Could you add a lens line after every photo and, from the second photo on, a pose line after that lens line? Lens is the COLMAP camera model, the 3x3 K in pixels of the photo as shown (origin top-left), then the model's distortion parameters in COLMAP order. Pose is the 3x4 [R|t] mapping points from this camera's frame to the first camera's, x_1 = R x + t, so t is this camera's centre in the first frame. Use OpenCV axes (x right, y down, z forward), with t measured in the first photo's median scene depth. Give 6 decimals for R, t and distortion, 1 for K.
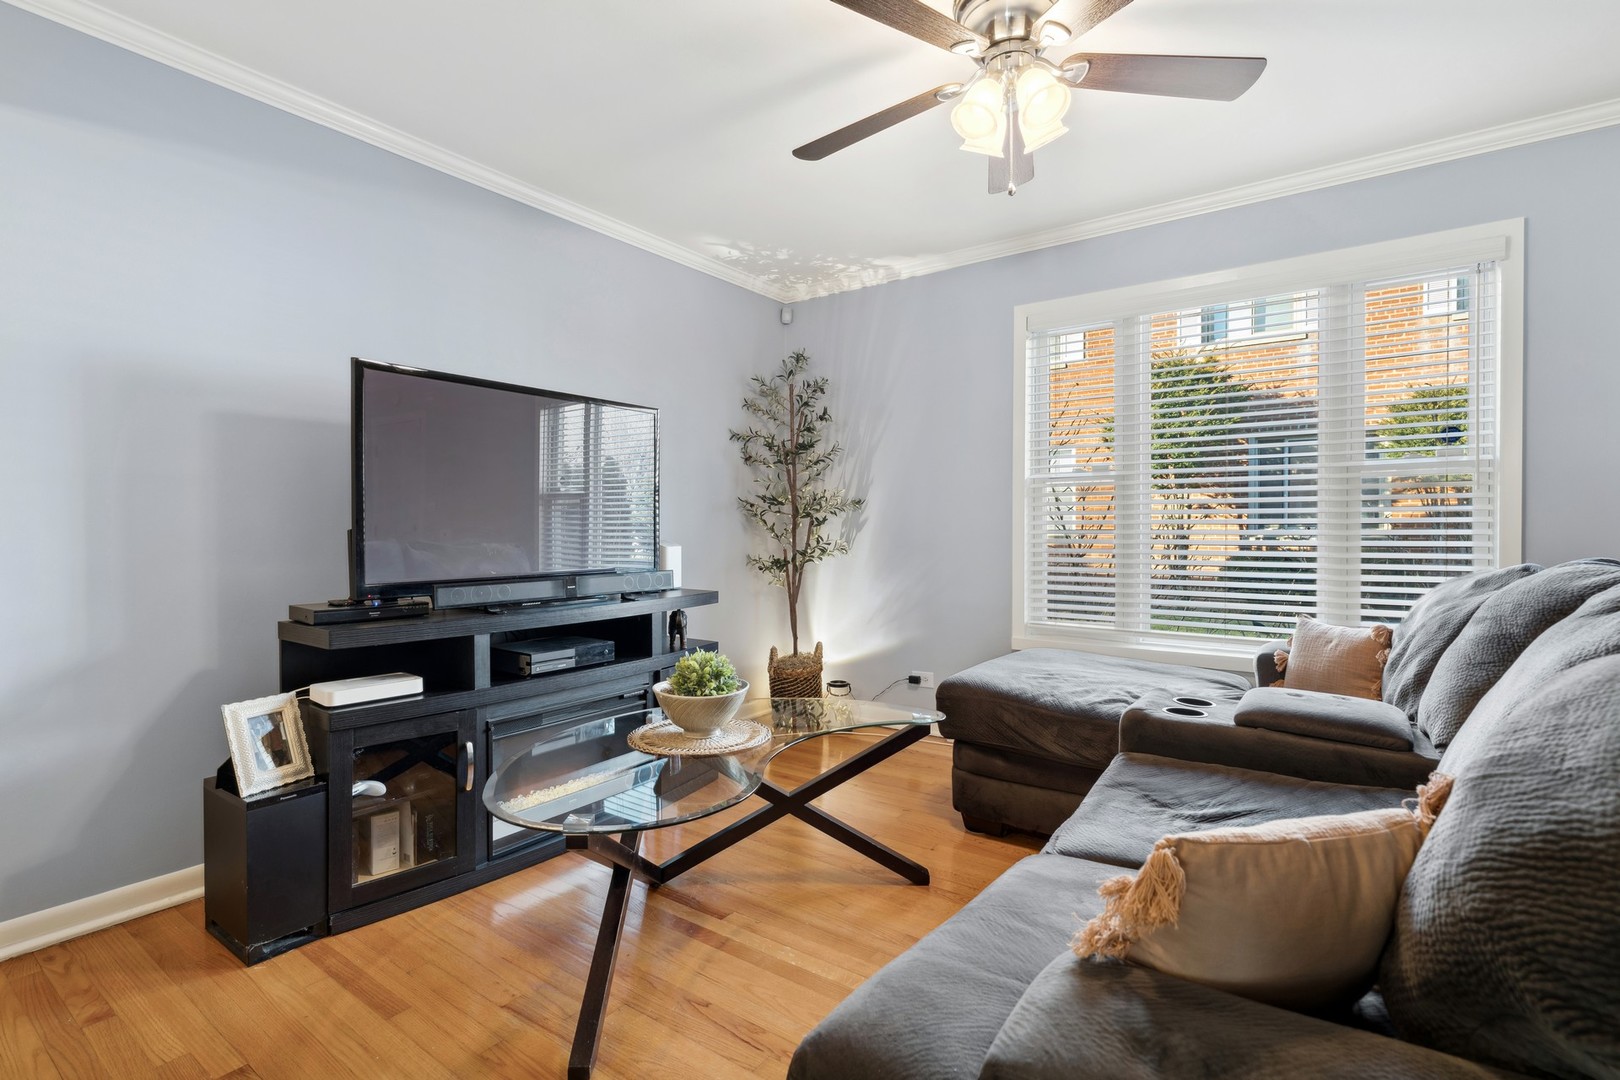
lens RADIAL K [[747.9, 0, 806.3], [0, 747.9, 535.1], [0, 0, 1]] dist [-0.001406, -0.000014]
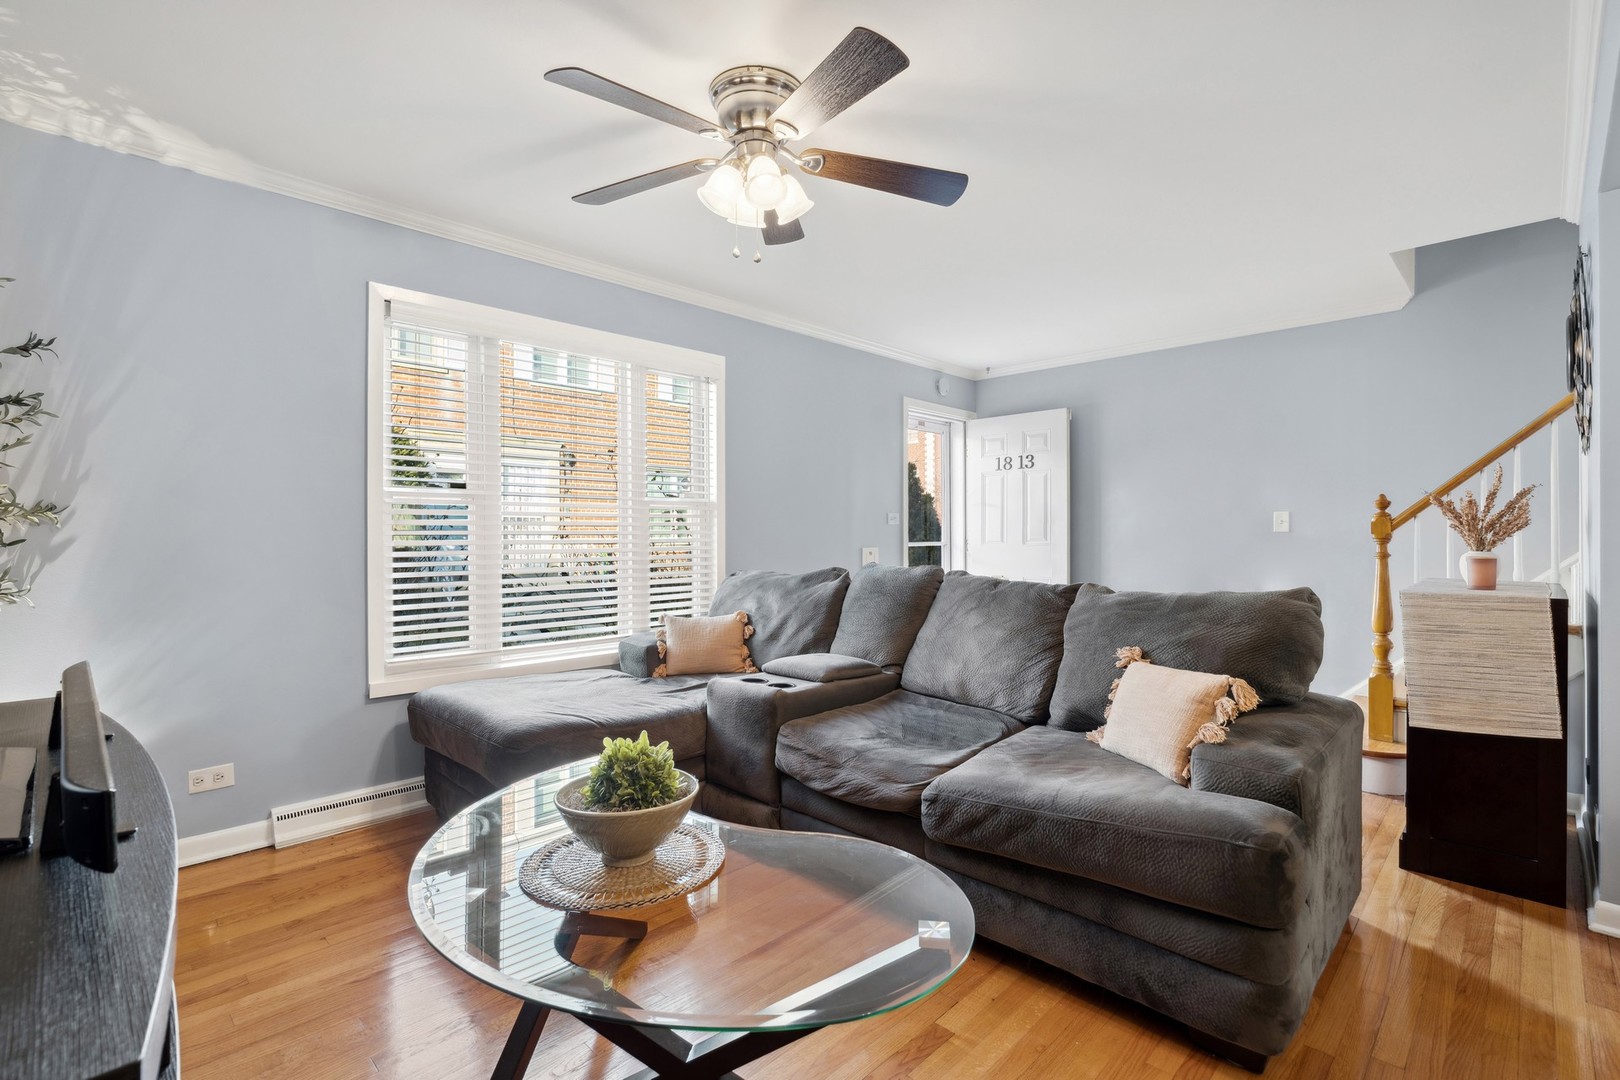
lens RADIAL K [[747.9, 0, 806.3], [0, 747.9, 535.1], [0, 0, 1]] dist [-0.001406, -0.000014]
pose [[0.163951, -0.001707, 0.986467, -0.417637], [0.010756, 0.999942, -0.000057, -0.019488], [-0.986410, 0.010620, 0.163960, 0.364156]]
